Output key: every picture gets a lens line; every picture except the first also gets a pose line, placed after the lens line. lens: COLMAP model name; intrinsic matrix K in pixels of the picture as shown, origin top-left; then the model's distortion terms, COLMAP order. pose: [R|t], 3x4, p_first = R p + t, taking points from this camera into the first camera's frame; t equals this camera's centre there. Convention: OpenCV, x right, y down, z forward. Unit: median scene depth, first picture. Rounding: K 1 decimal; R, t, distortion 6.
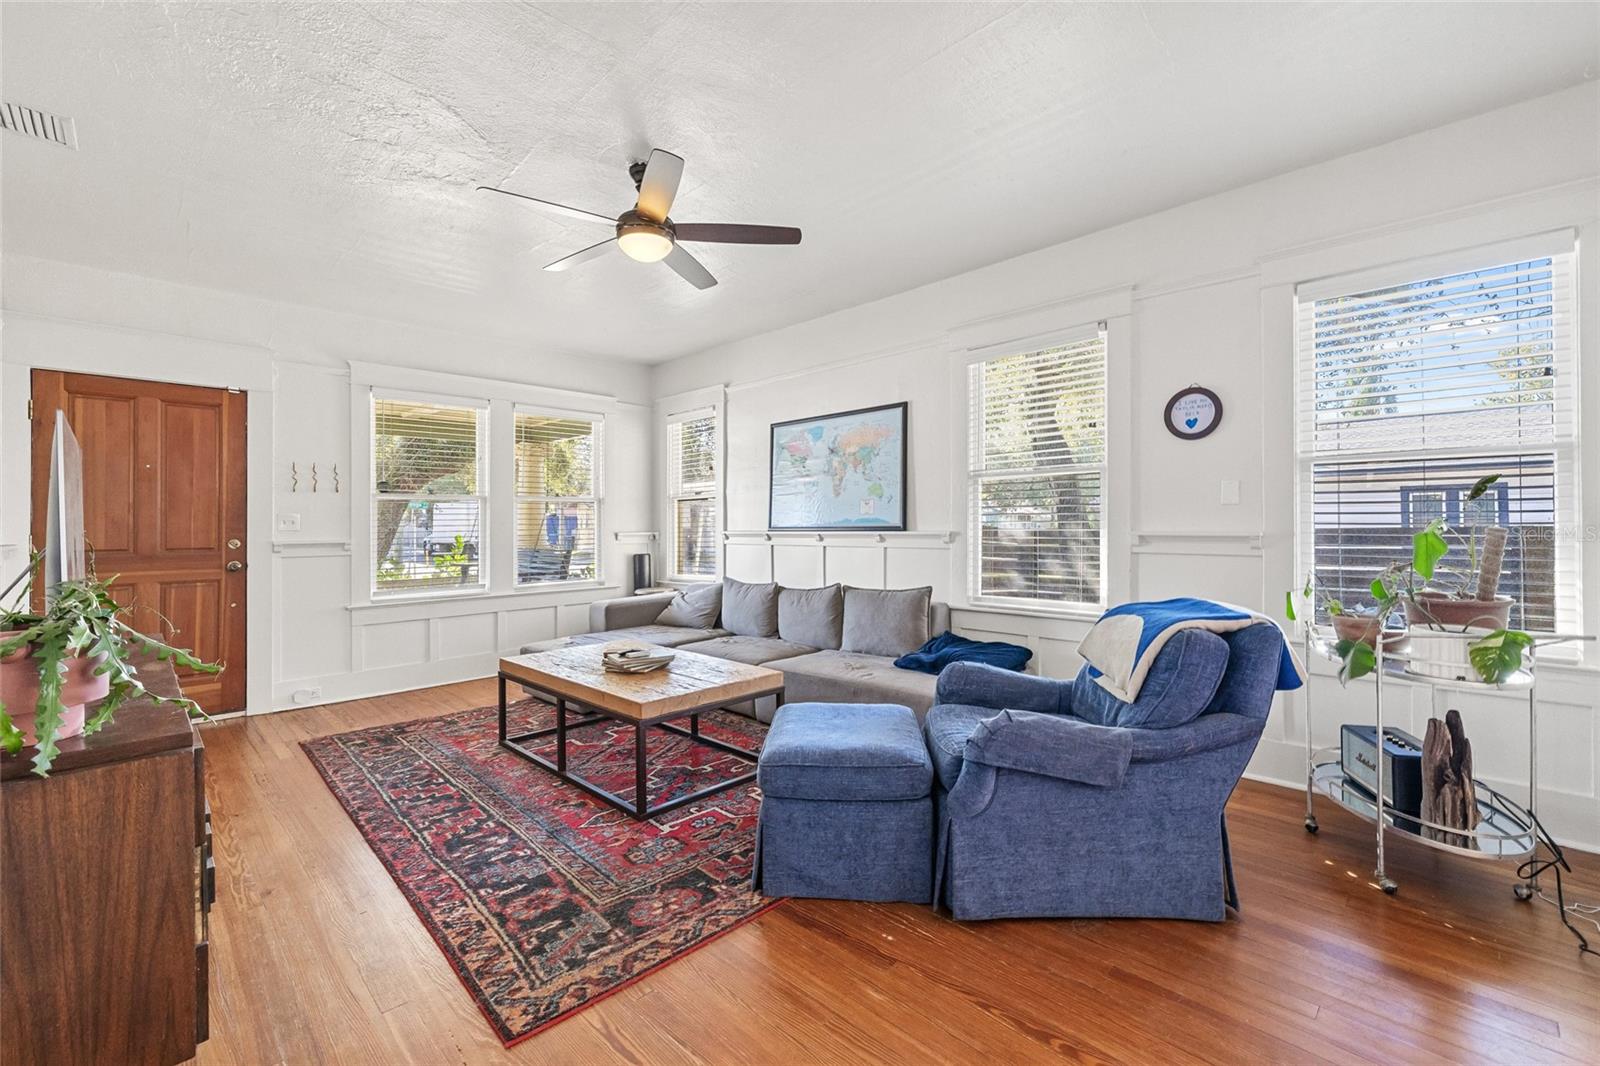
lens RADIAL K [[665.7, 0, 797.1], [0, 665.7, 516.0], [0, 0, 1]] dist [0.002591, -0.000344]
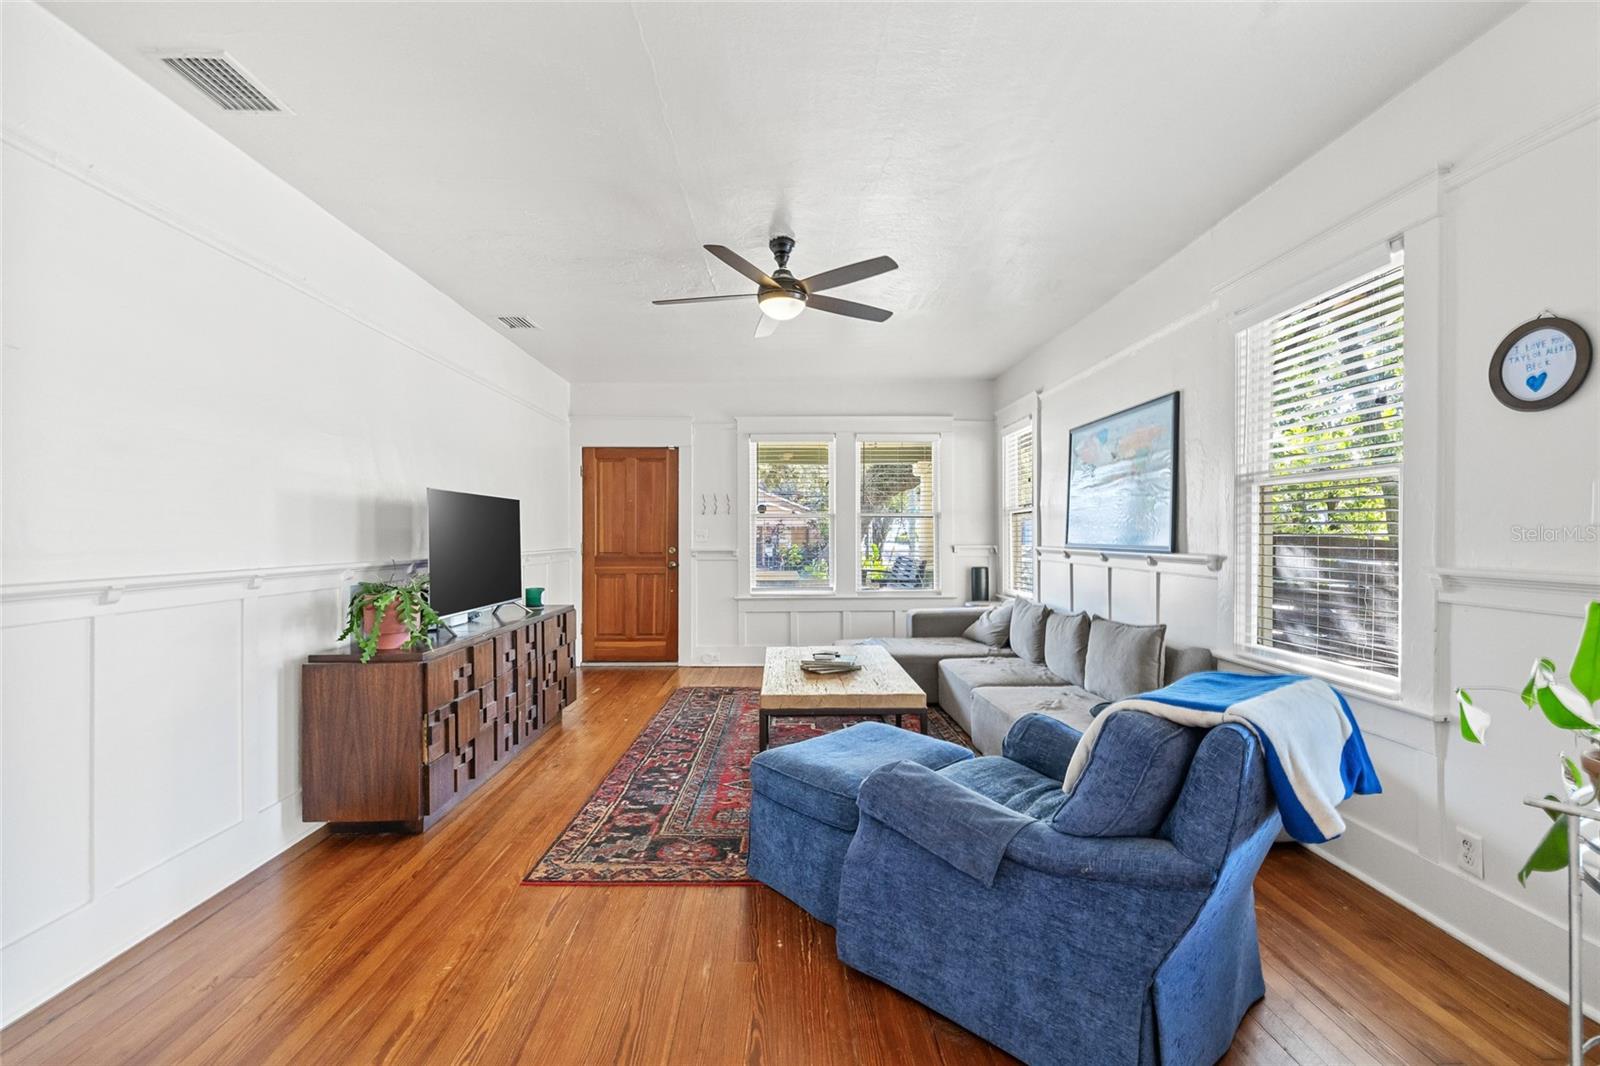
lens RADIAL K [[665.7, 0, 799.4], [0, 665.7, 521.4], [0, 0, 1]] dist [0.002591, -0.000344]
pose [[0.722711, -0.006703, -0.691118, 0.522800], [0.006318, 0.999975, -0.003091, -0.021520], [0.691122, -0.002133, 0.722735, 0.149677]]
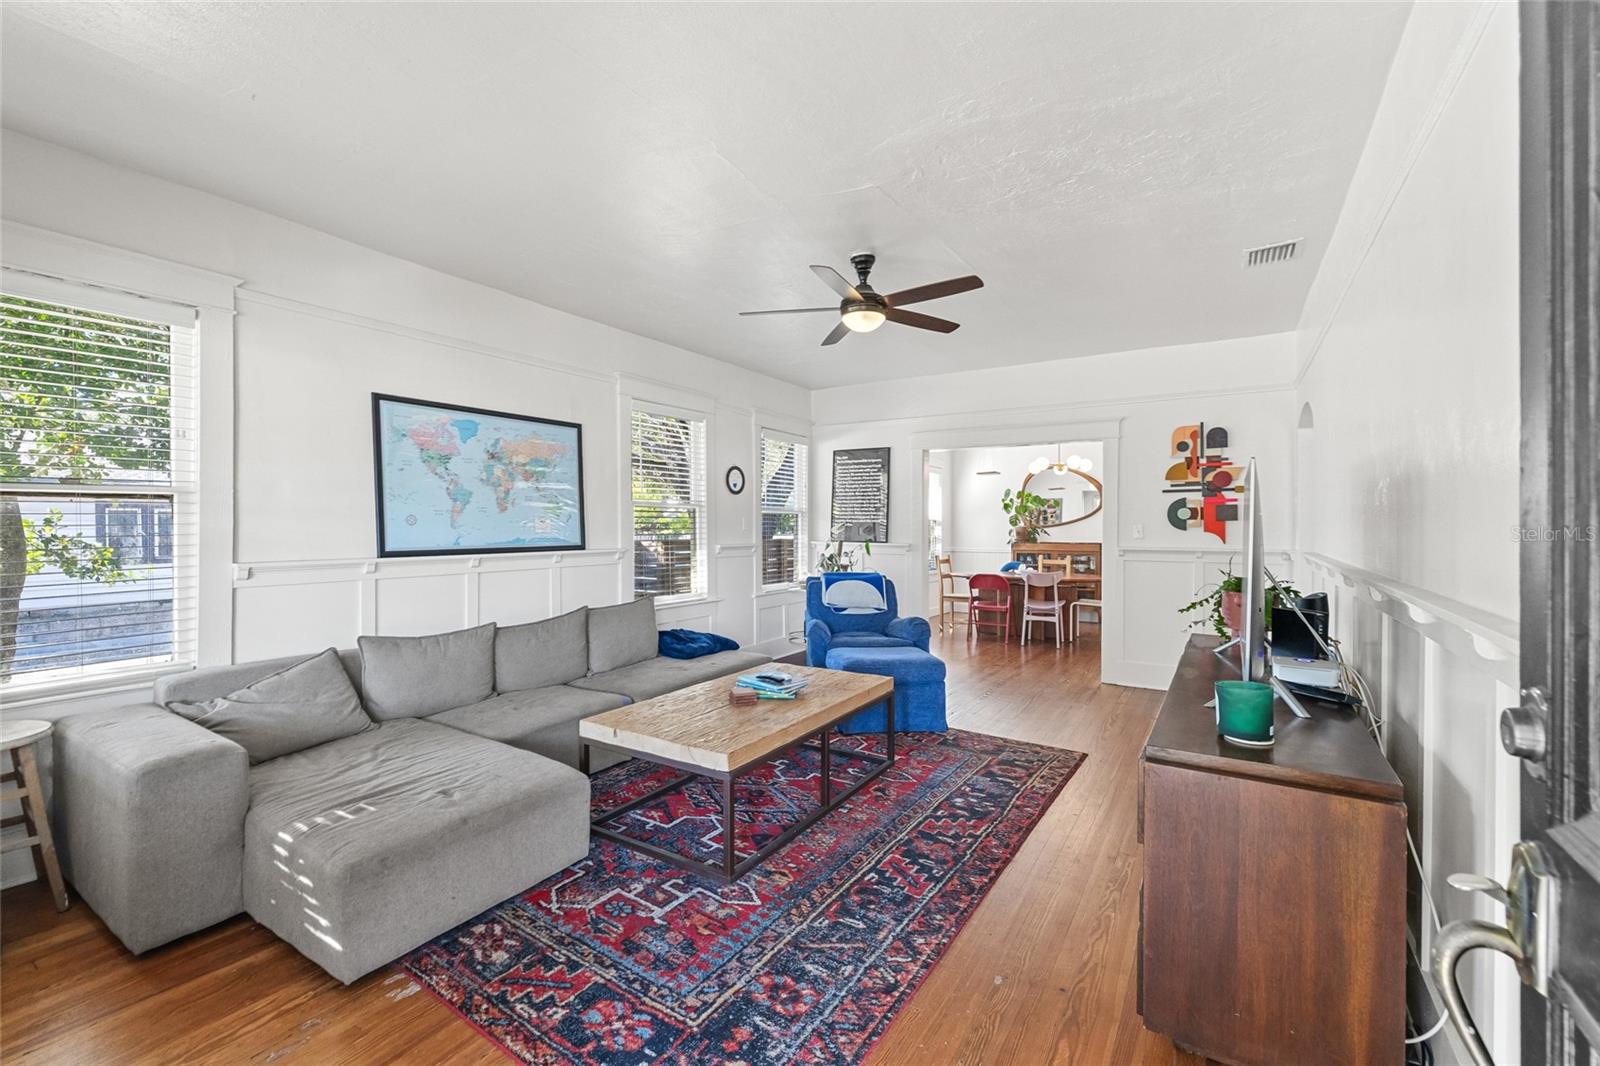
lens RADIAL K [[665.7, 0, 787.3], [0, 665.7, 530.1], [0, 0, 1]] dist [0.002591, -0.000344]
pose [[-0.189307, 0.004421, 0.981908, -1.228096], [-0.006107, 0.999965, -0.005680, -0.005525], [-0.981899, -0.007072, -0.189274, 1.189159]]
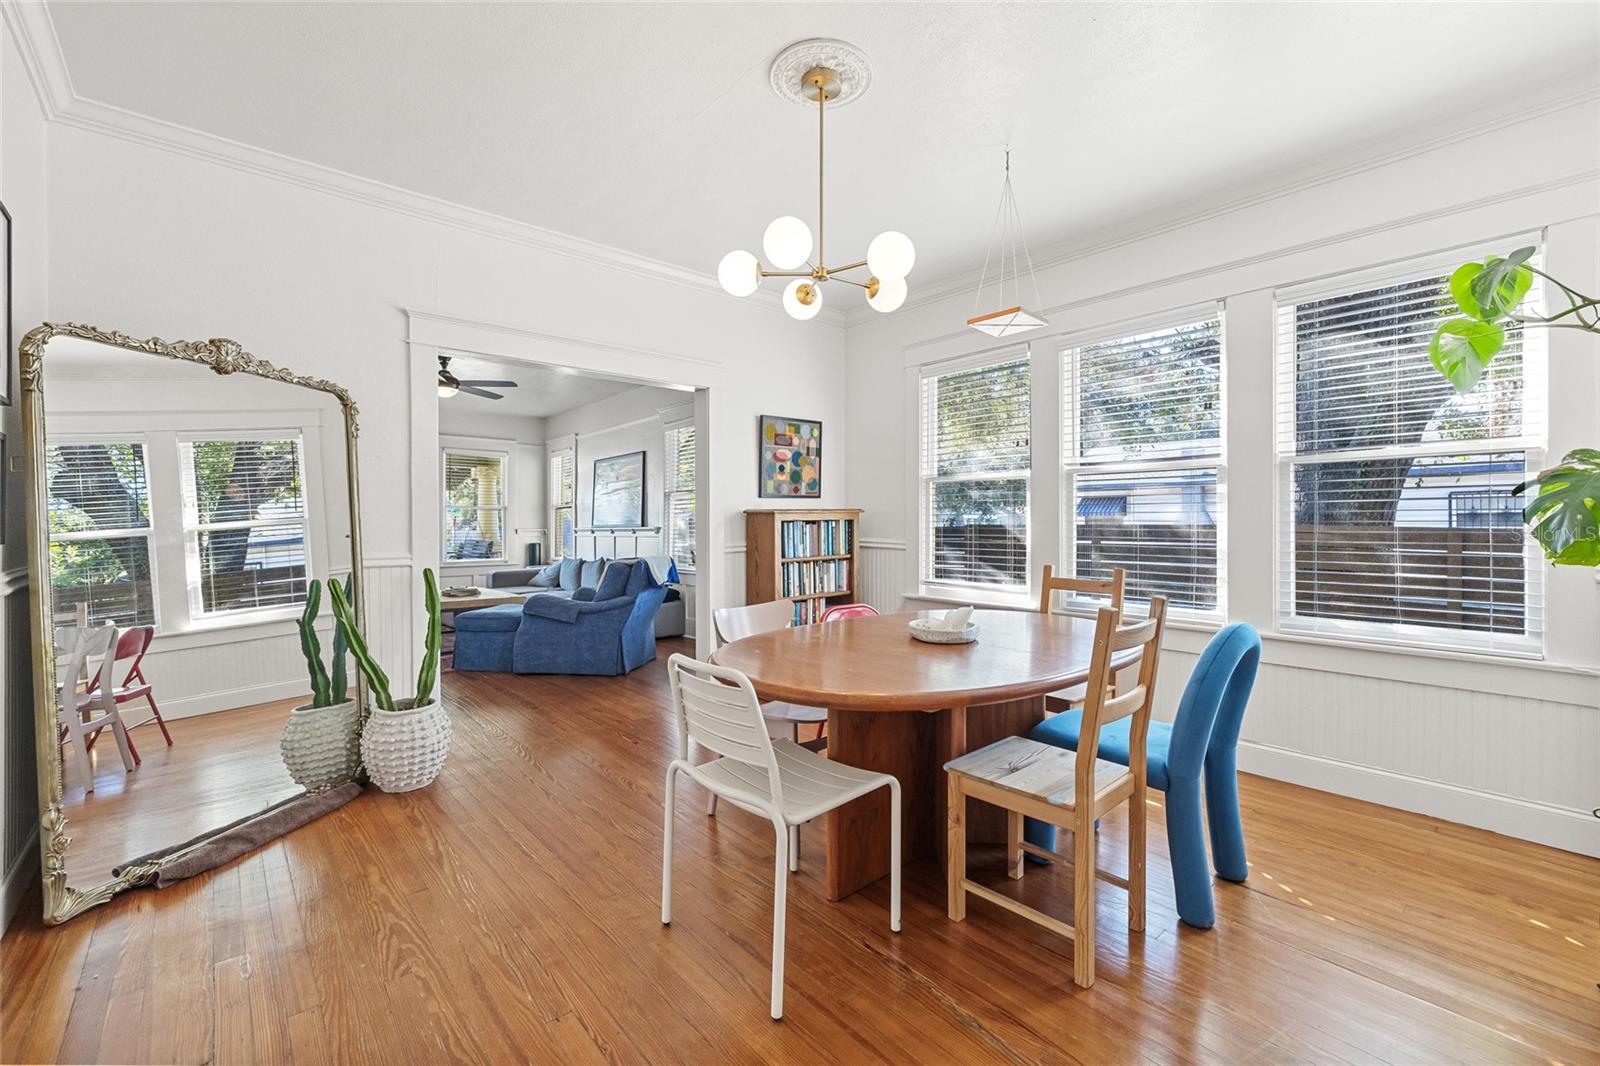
lens RADIAL K [[665.7, 0, 786.3], [0, 665.7, 510.7], [0, 0, 1]] dist [0.002591, -0.000344]
pose [[0.996333, -0.004578, -0.085439, 0.905890], [0.003776, 0.999947, -0.009545, -0.000766], [0.085479, 0.009187, 0.996298, -0.897775]]
